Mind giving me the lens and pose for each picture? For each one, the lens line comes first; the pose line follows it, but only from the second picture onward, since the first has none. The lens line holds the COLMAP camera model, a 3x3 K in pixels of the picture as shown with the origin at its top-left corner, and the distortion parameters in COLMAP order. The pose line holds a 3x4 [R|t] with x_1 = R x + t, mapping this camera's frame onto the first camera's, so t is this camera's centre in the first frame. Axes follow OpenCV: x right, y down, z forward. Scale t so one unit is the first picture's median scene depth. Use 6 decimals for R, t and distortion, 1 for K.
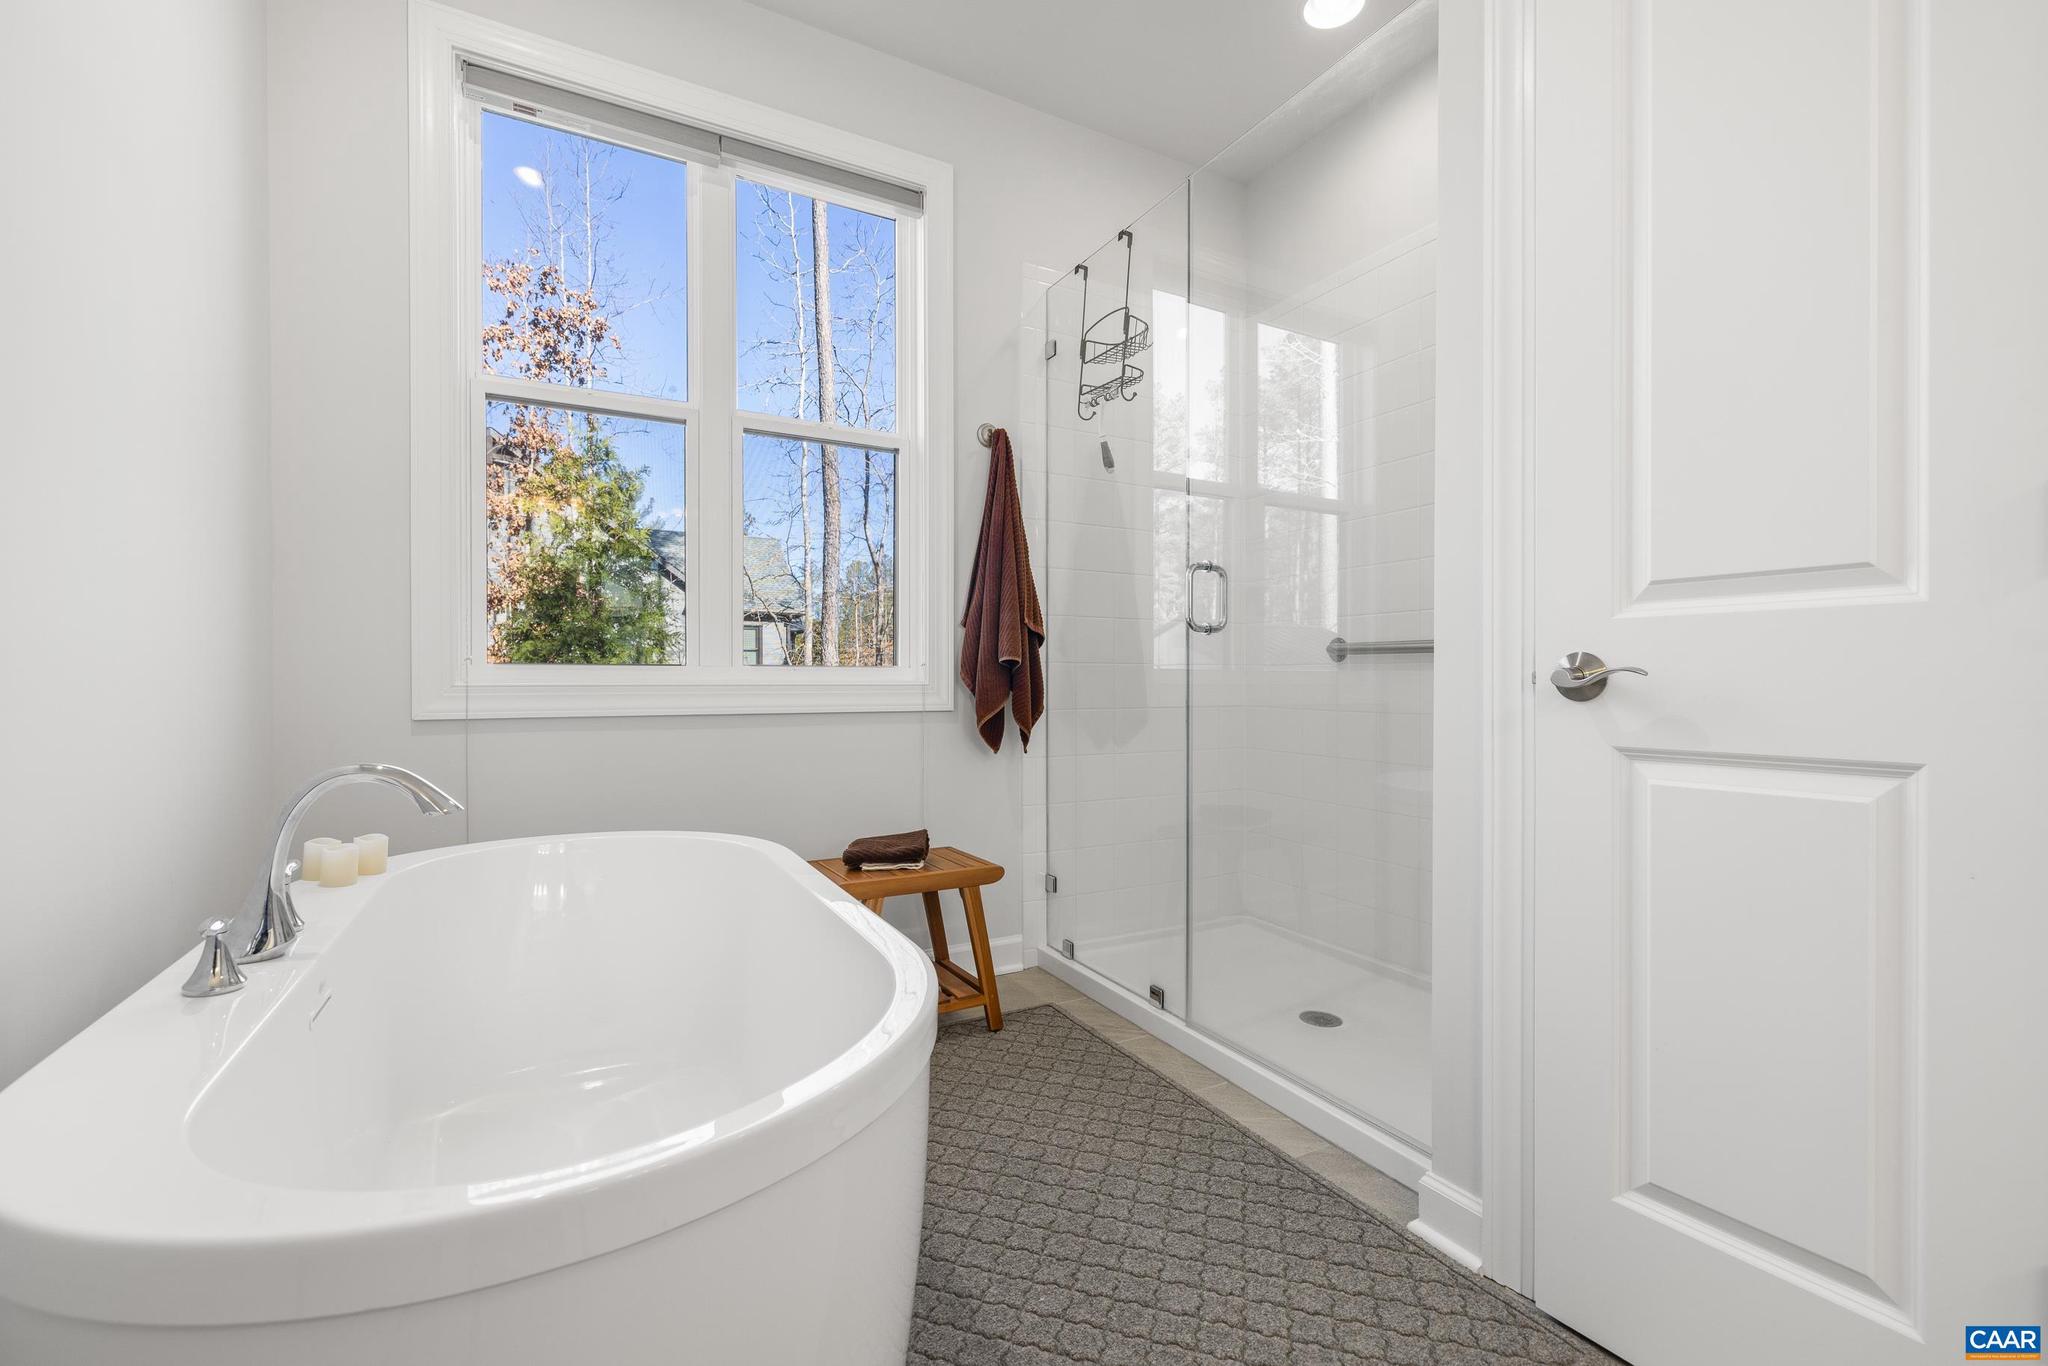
lens RADIAL K [[860.1, 0, 1024.0], [0, 860.1, 683.0], [0, 0, 1]] dist [0.001366, 0.000155]
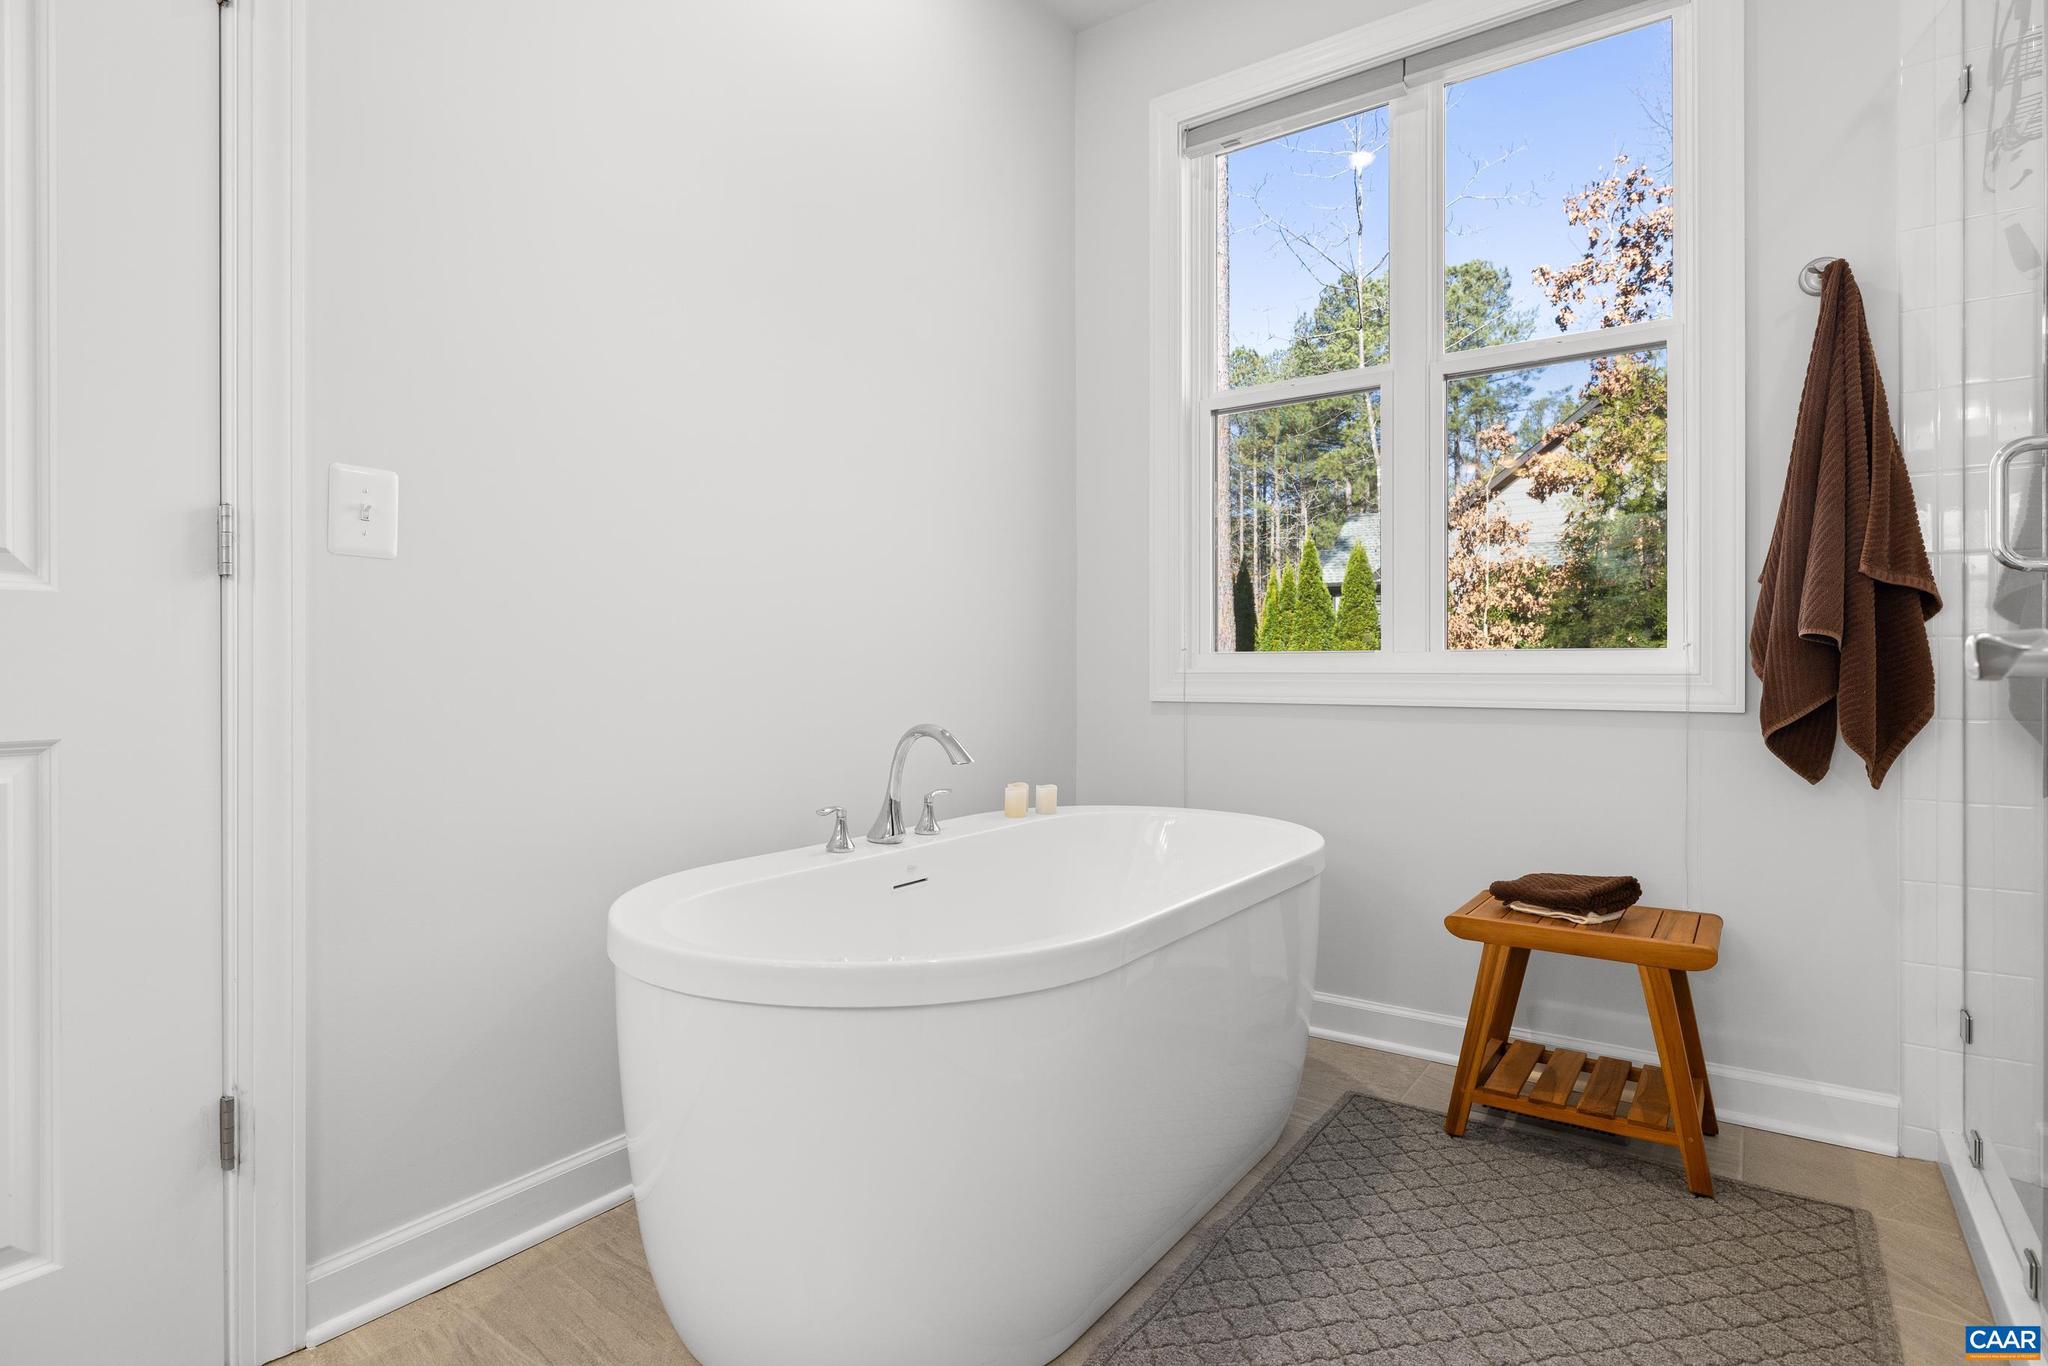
lens RADIAL K [[1022.2, 0, 1018.1], [0, 1022.2, 665.9], [0, 0, 1]] dist [-0.000240, -0.000138]
pose [[0.455889, -0.003042, -0.890031, 0.358120], [-0.001399, 0.999990, -0.004135, -0.000173], [0.890036, 0.003130, 0.455880, 0.141972]]
